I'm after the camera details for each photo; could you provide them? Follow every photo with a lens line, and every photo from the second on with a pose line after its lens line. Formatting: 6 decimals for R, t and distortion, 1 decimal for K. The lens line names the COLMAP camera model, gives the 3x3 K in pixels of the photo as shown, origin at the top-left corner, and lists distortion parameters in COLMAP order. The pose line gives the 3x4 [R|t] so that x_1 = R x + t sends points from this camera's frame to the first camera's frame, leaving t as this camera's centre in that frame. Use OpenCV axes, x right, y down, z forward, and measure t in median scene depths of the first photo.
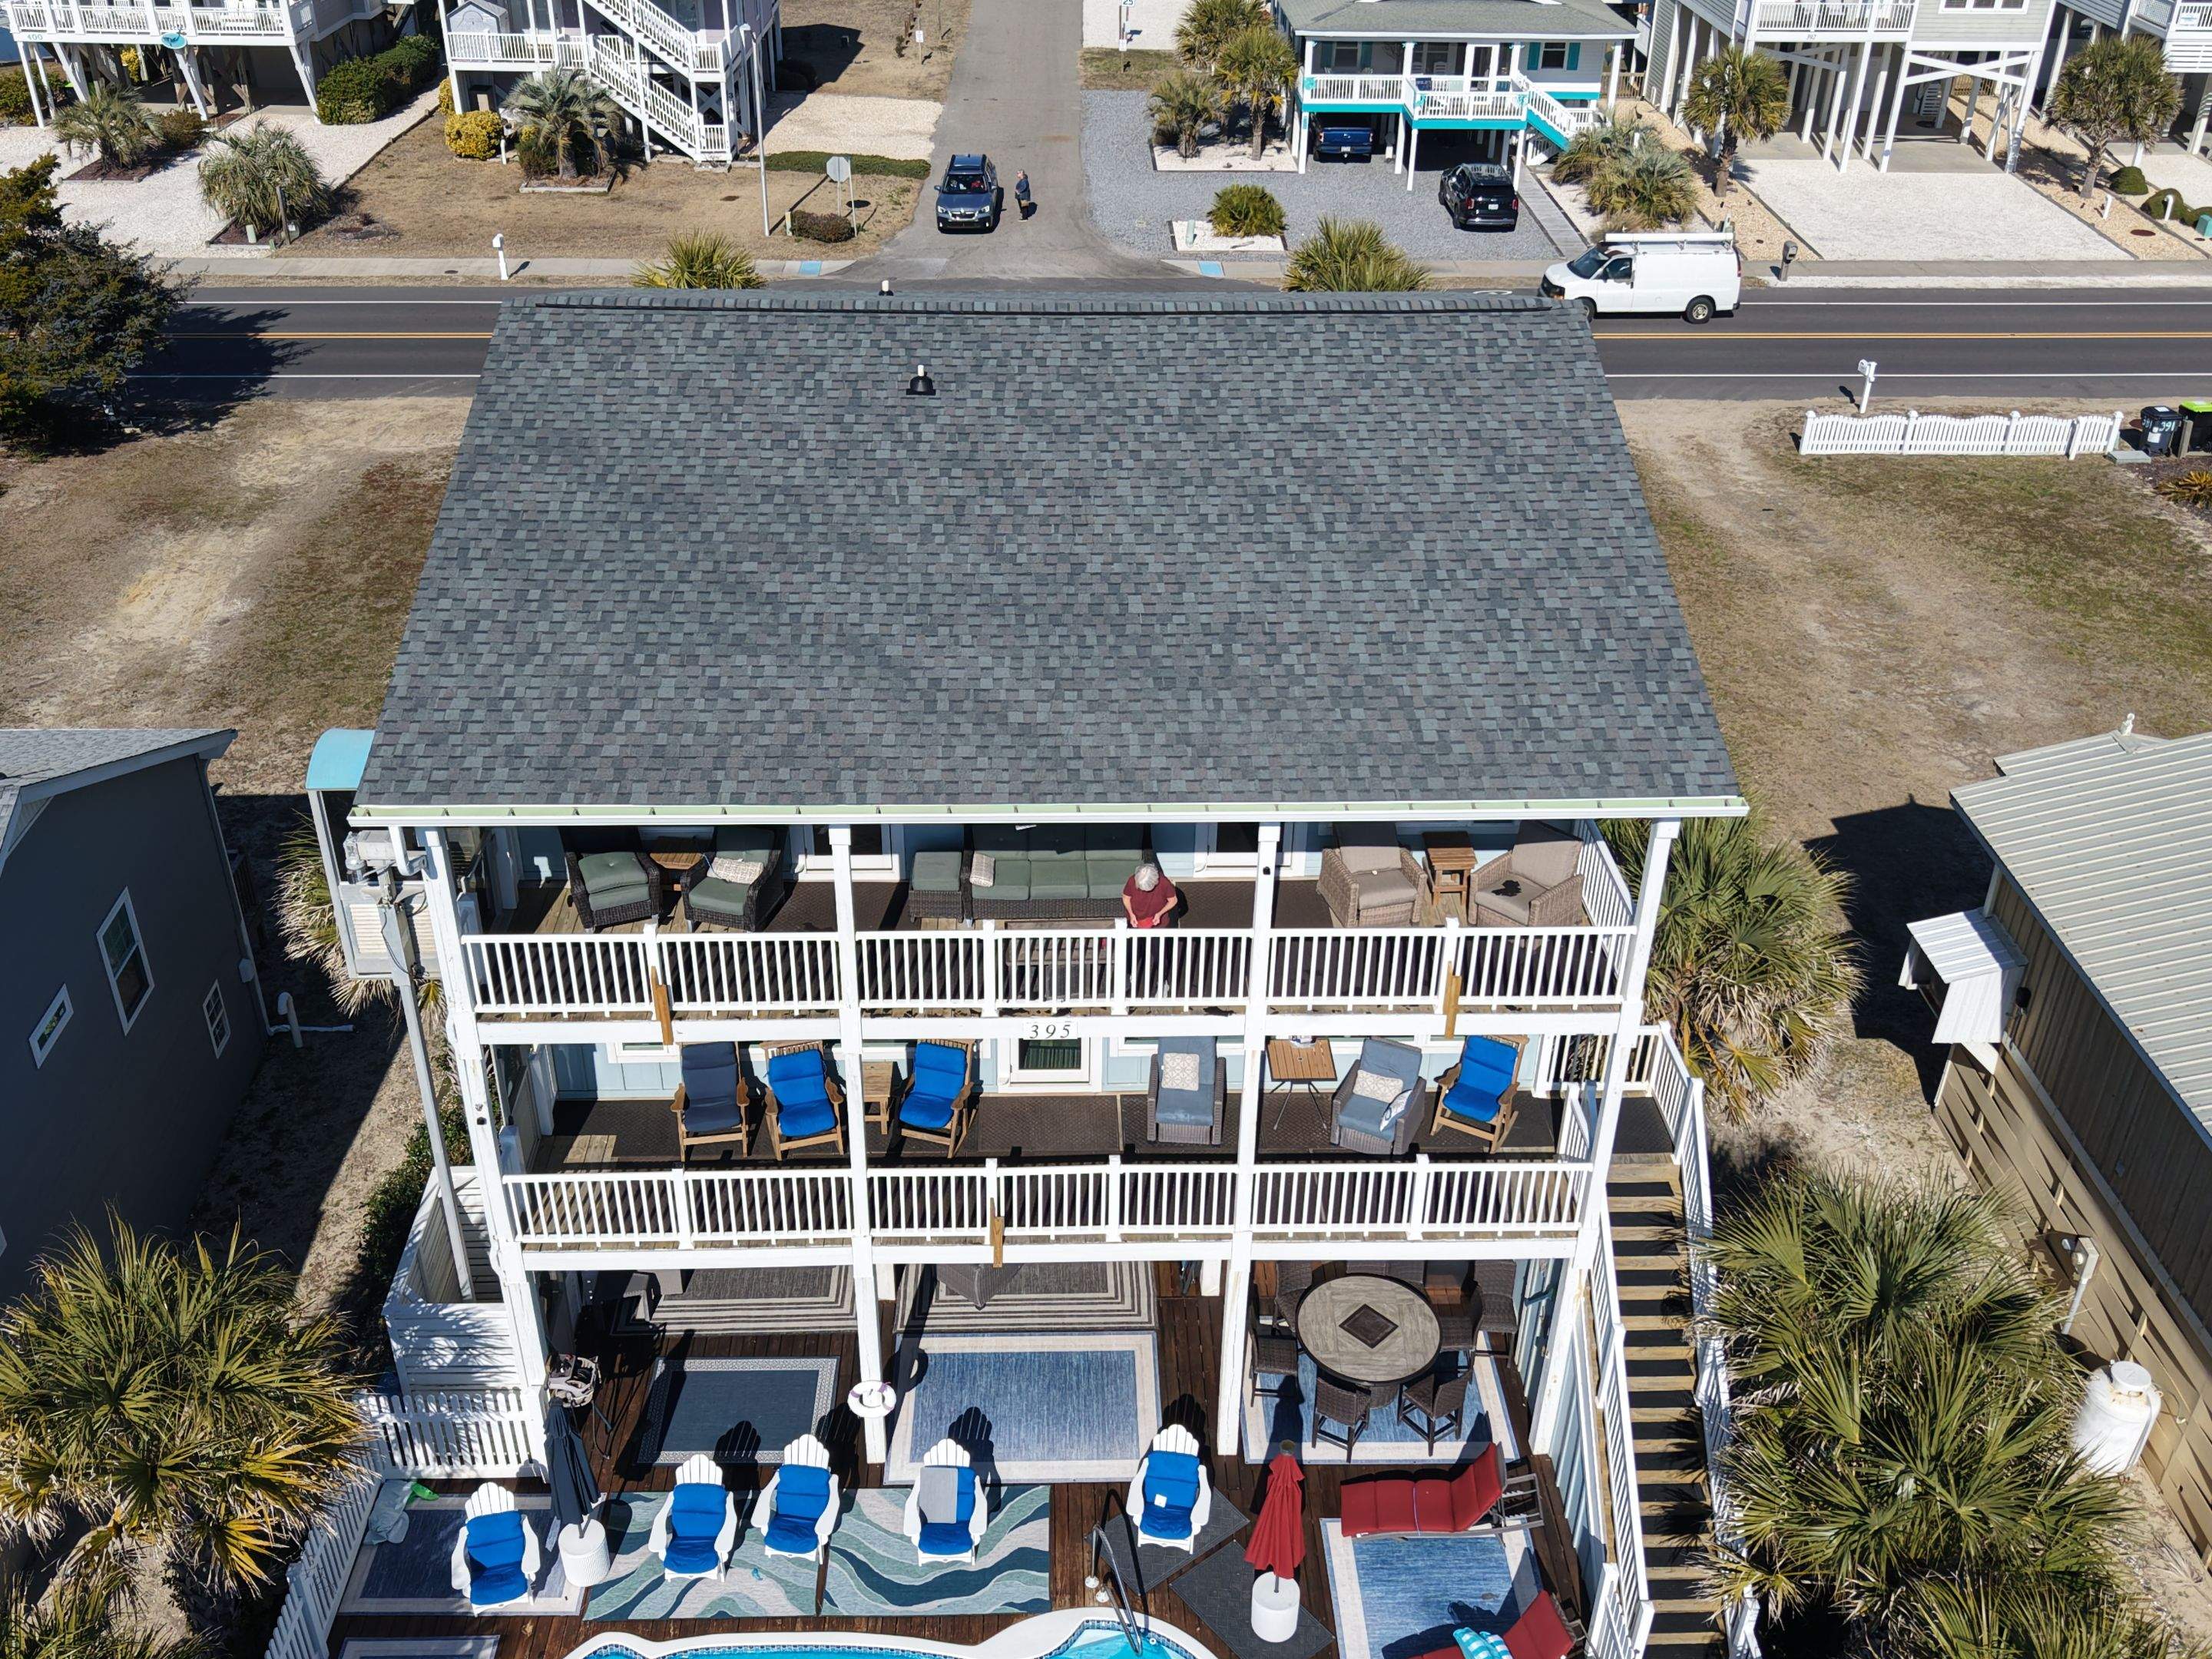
lens RADIAL K [[2020.9, 0, 1109.6], [0, 2020.9, 829.5], [0, 0, 1]] dist [0.011890, 0.000000]
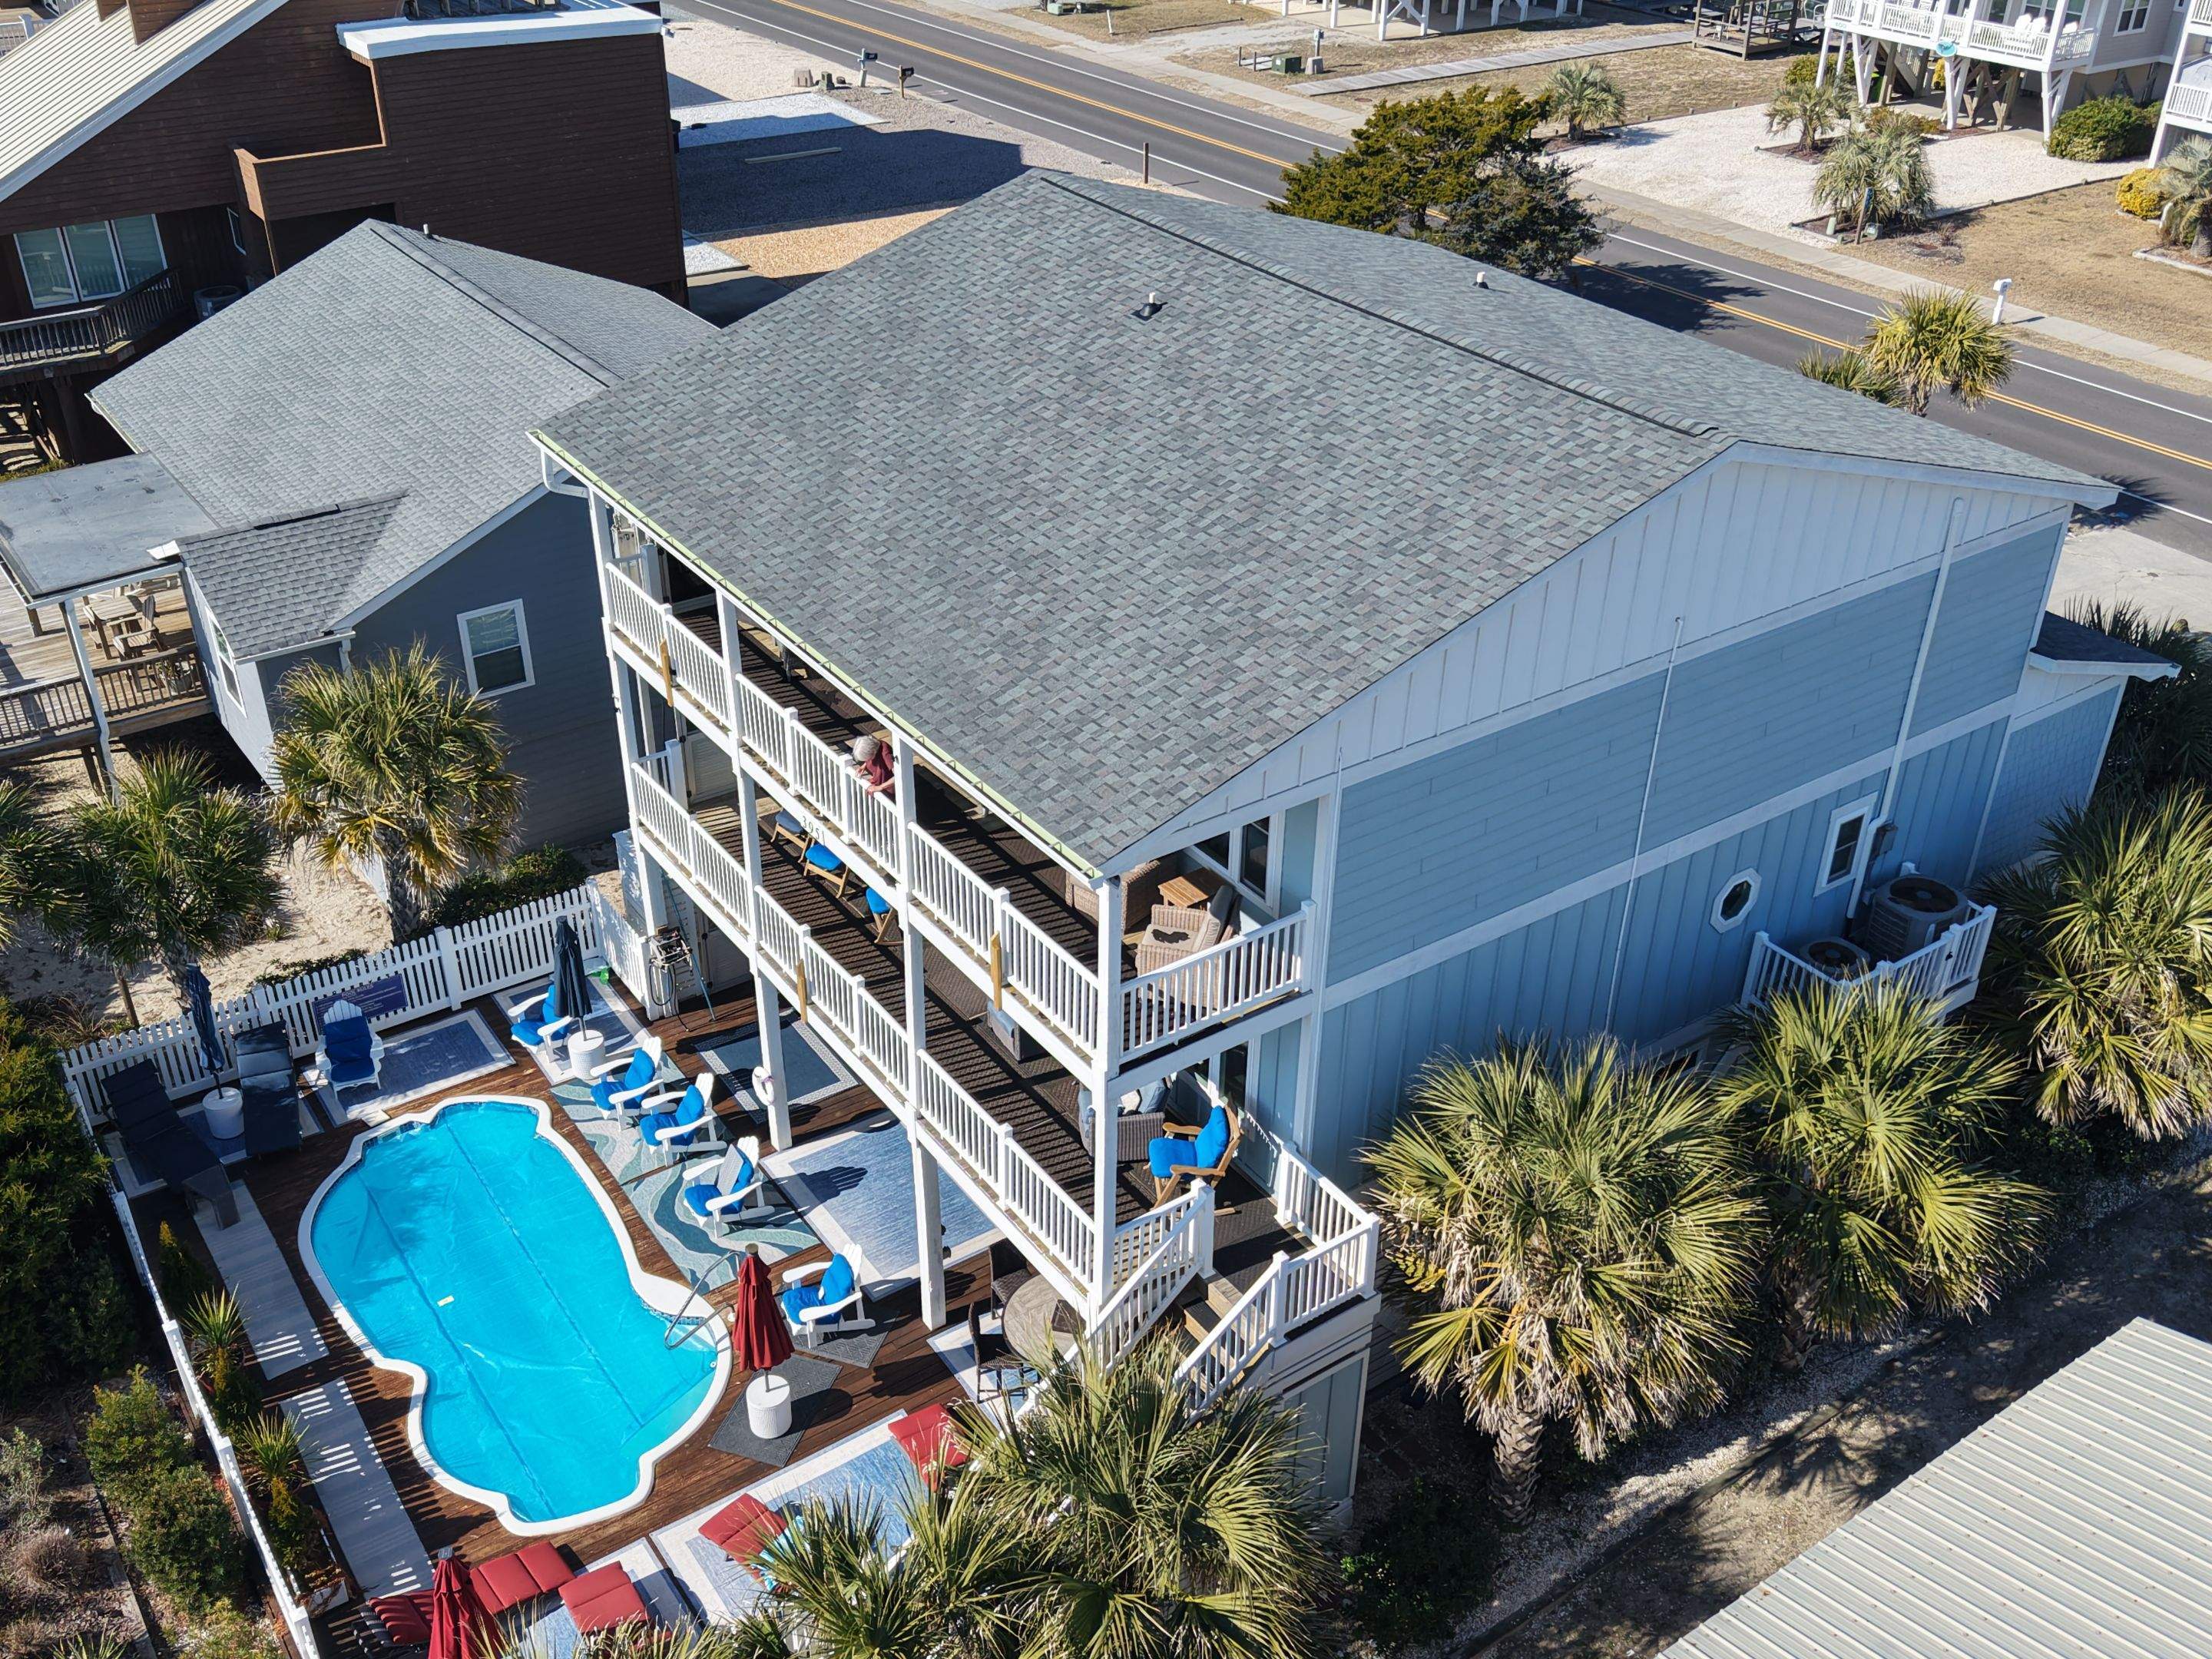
lens RADIAL K [[2020.9, 0, 1112.6], [0, 2020.9, 833.3], [0, 0, 1]] dist [0.011890, 0.000000]
pose [[0.545107, 0.438844, -0.714334, 0.293233], [-0.448248, 0.872600, 0.194016, -0.065128], [0.708471, 0.214440, 0.672372, 0.116336]]
